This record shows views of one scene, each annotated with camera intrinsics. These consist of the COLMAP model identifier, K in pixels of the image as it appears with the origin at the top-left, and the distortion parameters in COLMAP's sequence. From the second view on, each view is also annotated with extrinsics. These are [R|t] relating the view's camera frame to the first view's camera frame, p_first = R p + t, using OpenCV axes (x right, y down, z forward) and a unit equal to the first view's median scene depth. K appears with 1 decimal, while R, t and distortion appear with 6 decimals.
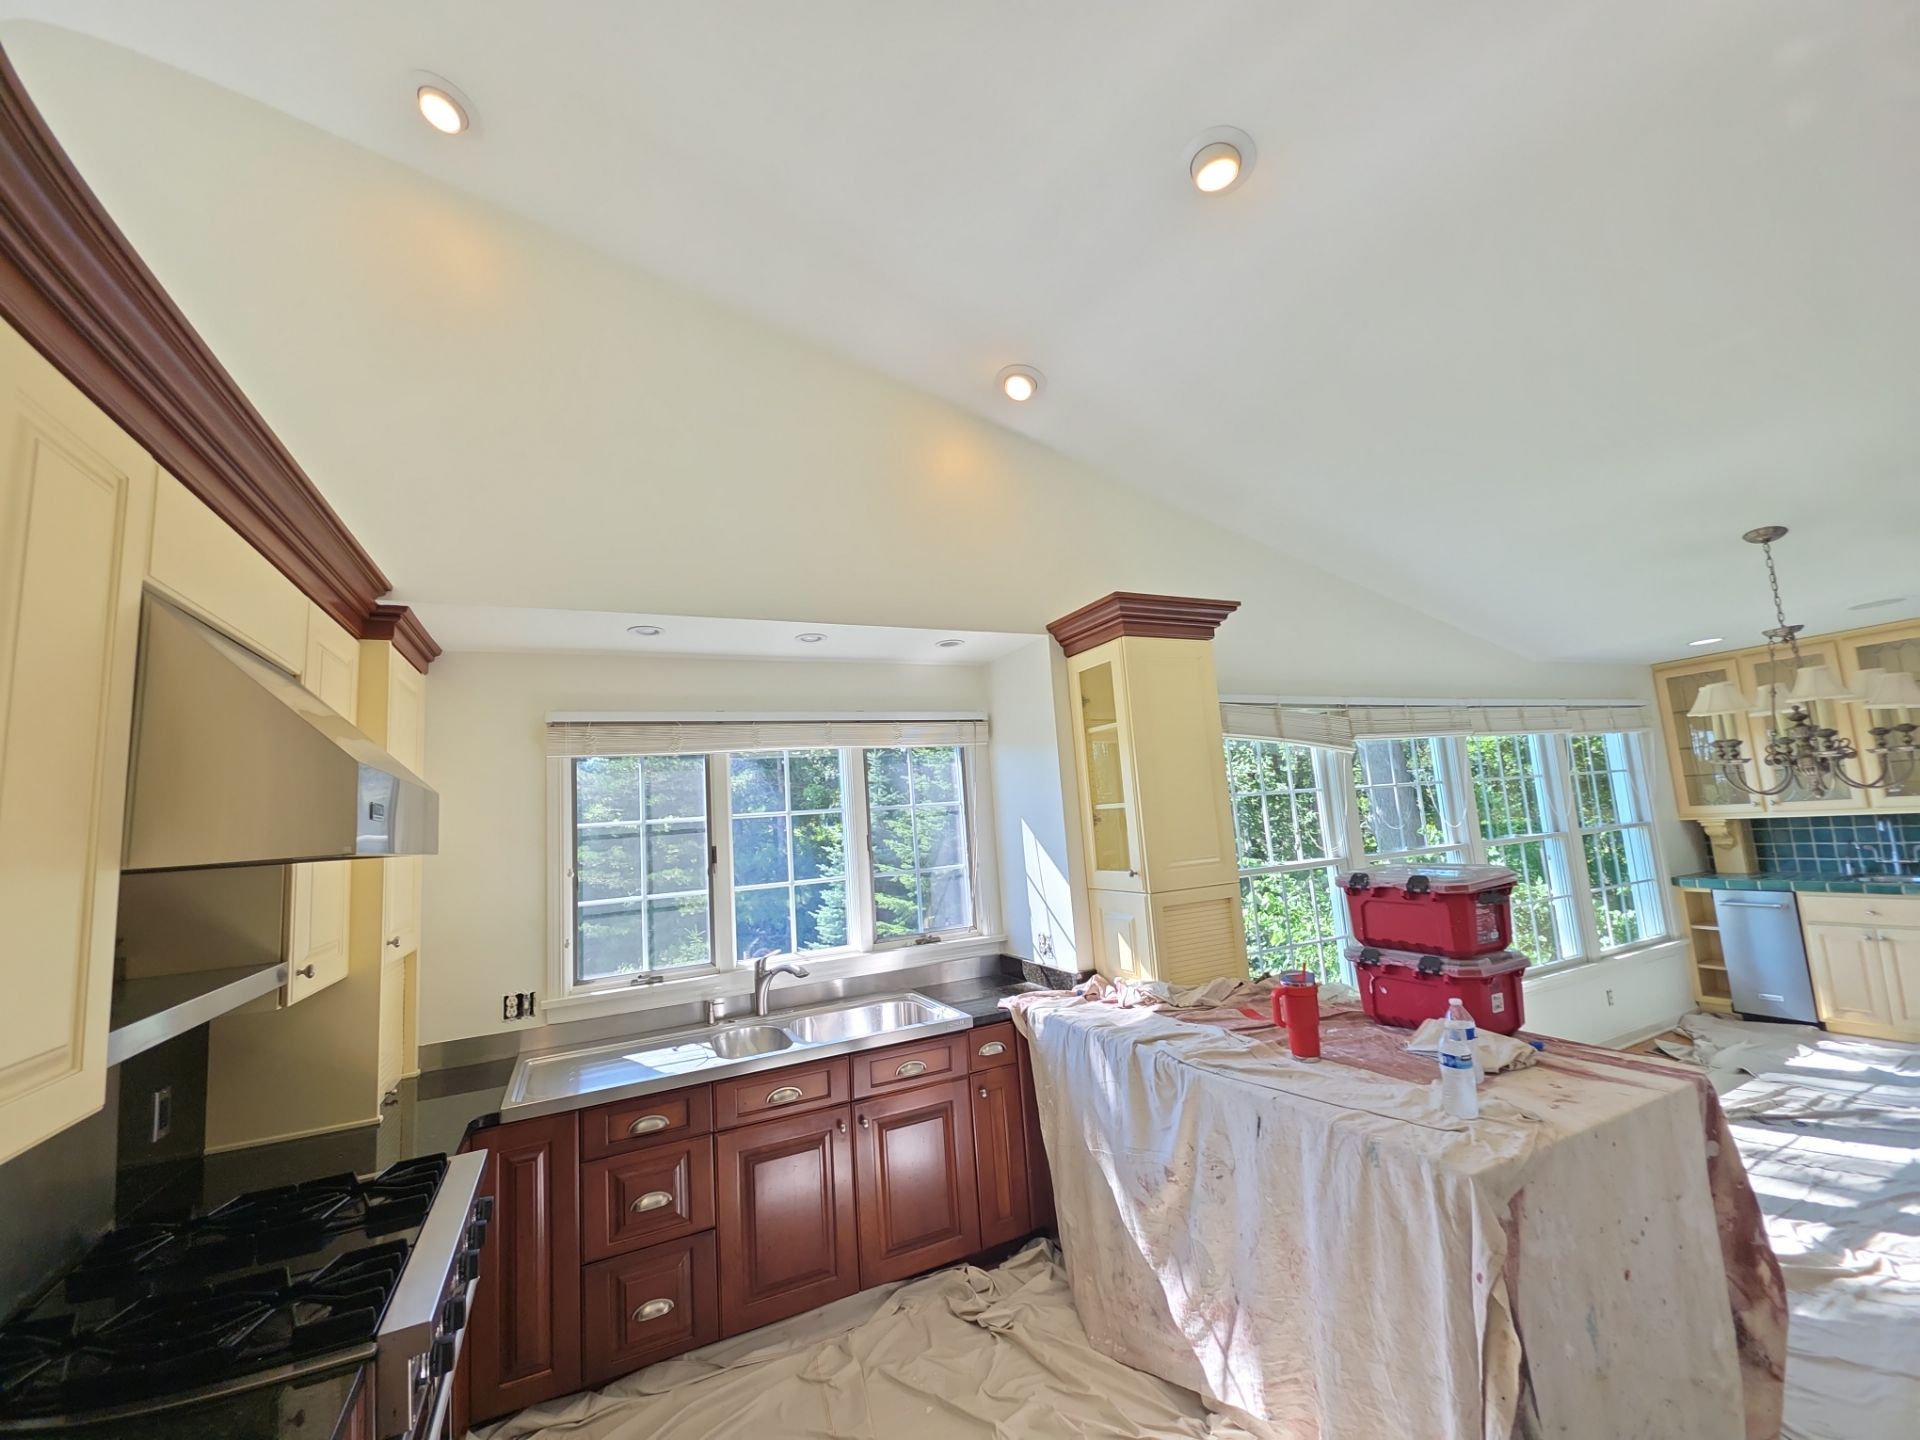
lens RADIAL K [[753.7, 0, 960.0], [0, 753.7, 720.0], [0, 0, 1]] dist [0.001678, -0.007132]
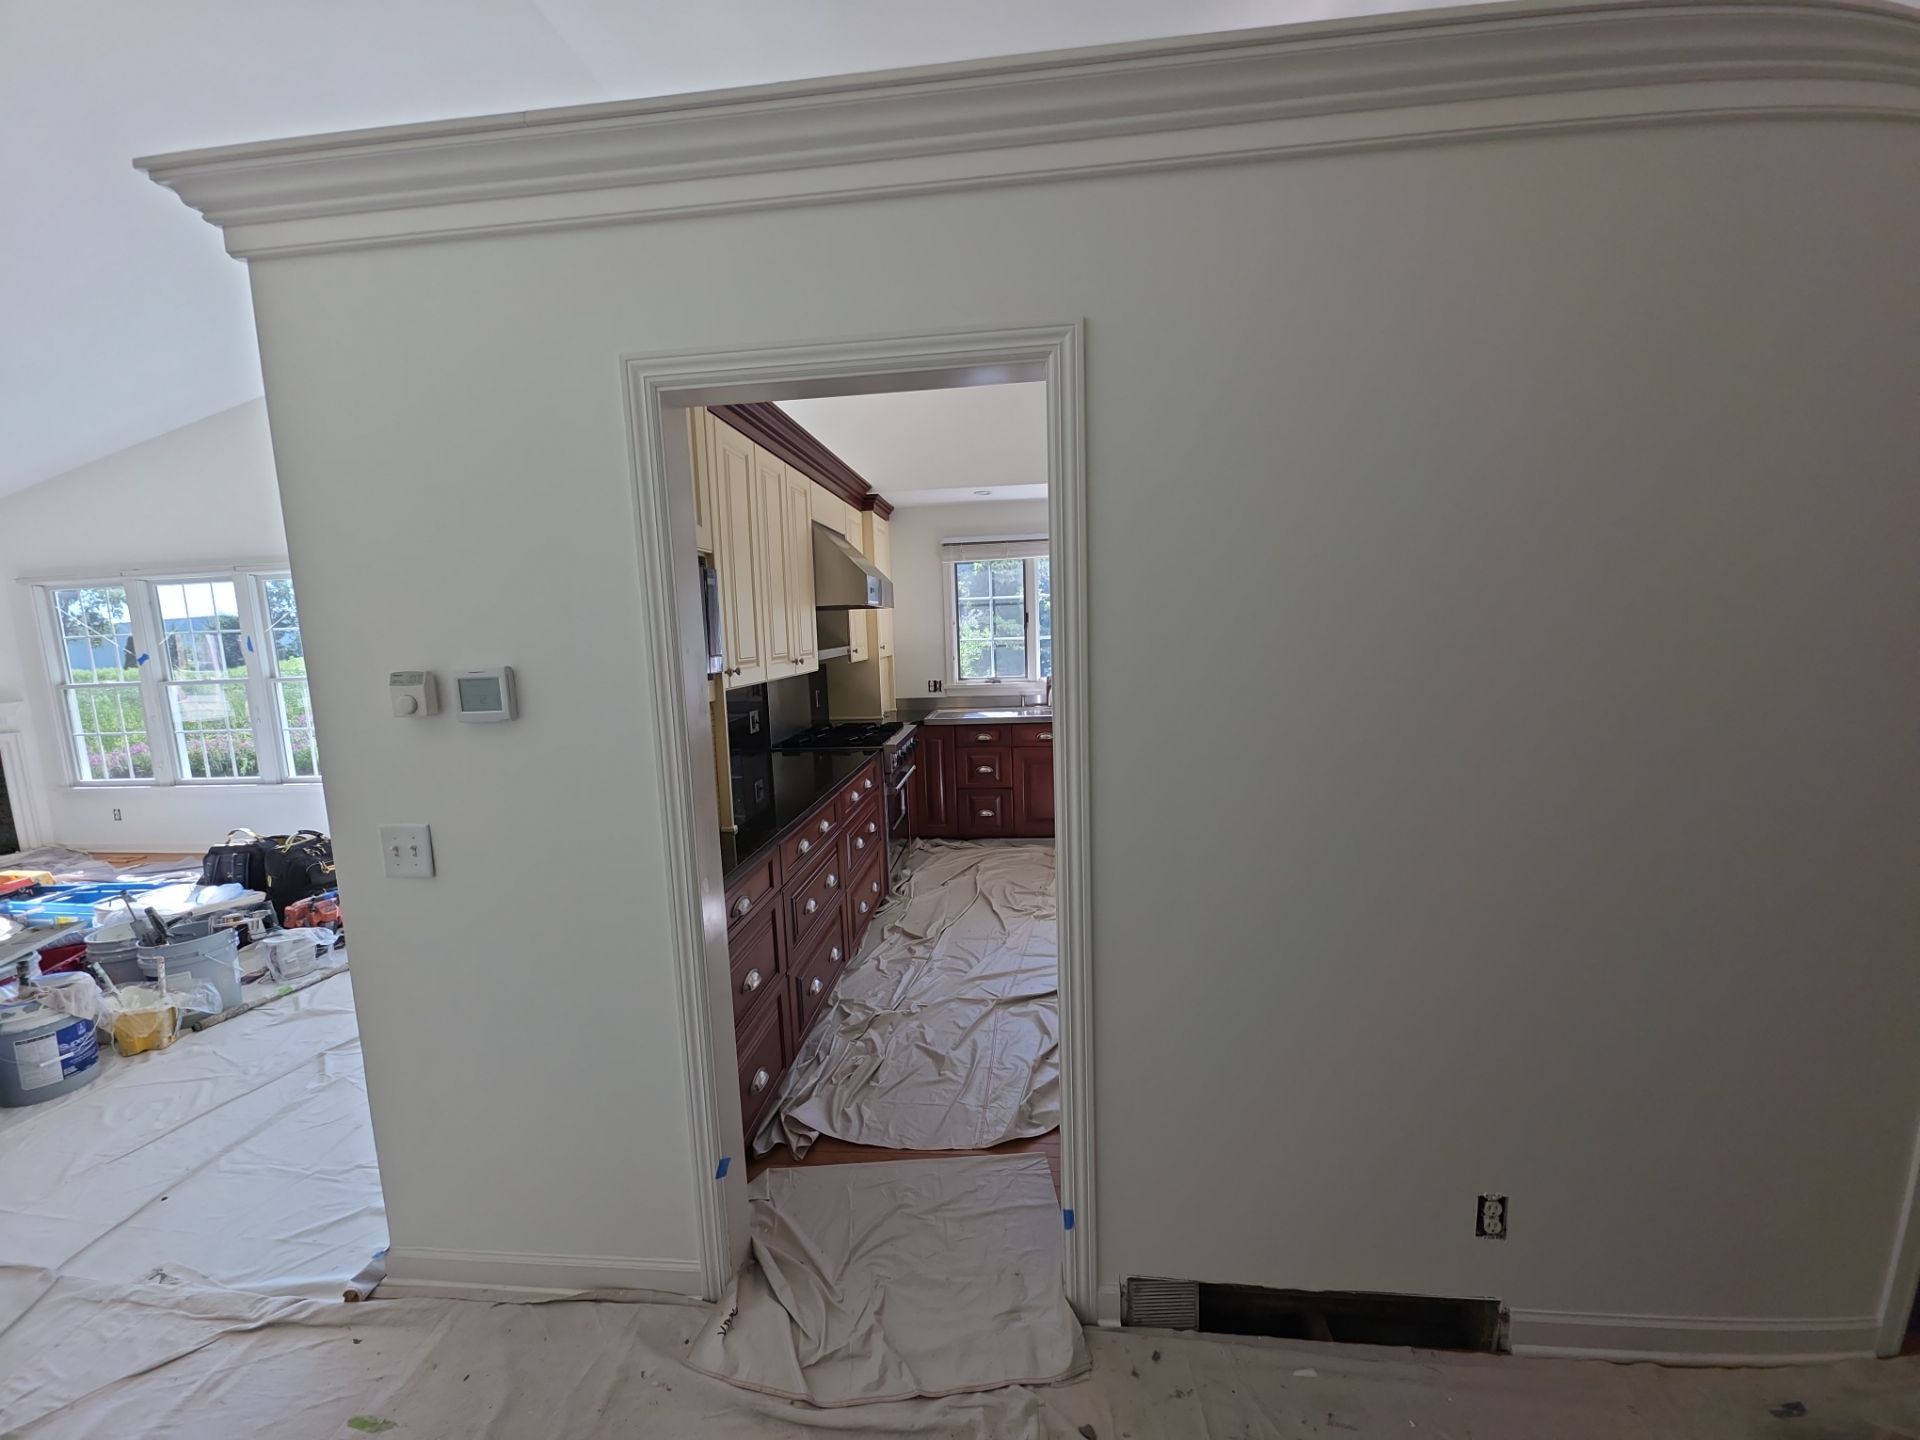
lens RADIAL K [[753.7, 0, 960.0], [0, 753.7, 720.0], [0, 0, 1]] dist [0.001678, -0.007132]
pose [[0.854379, 0.102788, -0.509383, 0.420513], [0.039760, 0.964438, 0.261302, -0.055102], [0.518127, -0.243504, 0.819909, -0.536274]]
